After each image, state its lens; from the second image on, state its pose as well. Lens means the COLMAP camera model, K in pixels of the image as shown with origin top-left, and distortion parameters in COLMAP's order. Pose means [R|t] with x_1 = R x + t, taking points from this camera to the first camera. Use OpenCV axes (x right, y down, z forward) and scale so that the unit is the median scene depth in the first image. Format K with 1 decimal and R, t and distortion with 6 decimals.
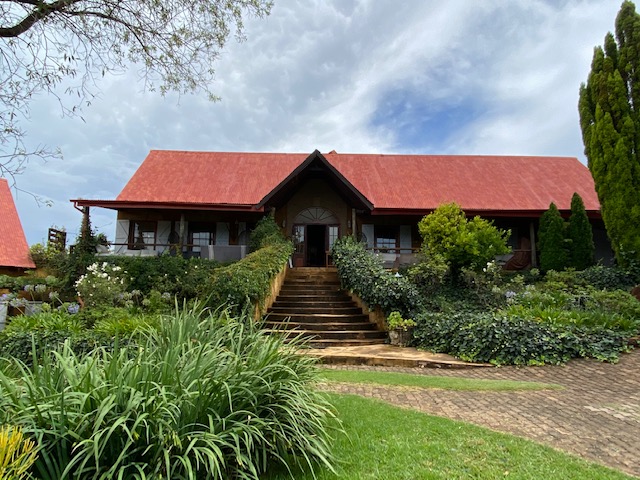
lens RADIAL K [[392.0, 0, 318.7], [0, 392.0, 242.7], [0, 0, 1]] dist [0.001565, -0.016782]
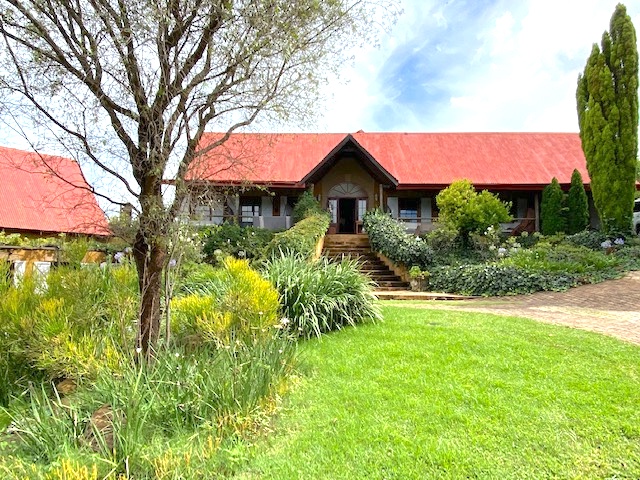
lens RADIAL K [[412.0, 0, 317.8], [0, 412.0, 241.2], [0, 0, 1]] dist [-0.007442, -0.009687]
pose [[0.998836, -0.003591, -0.048093, -0.046518], [0.006566, 0.998064, 0.061843, 0.006350], [0.047777, -0.062087, 0.996927, -0.278515]]
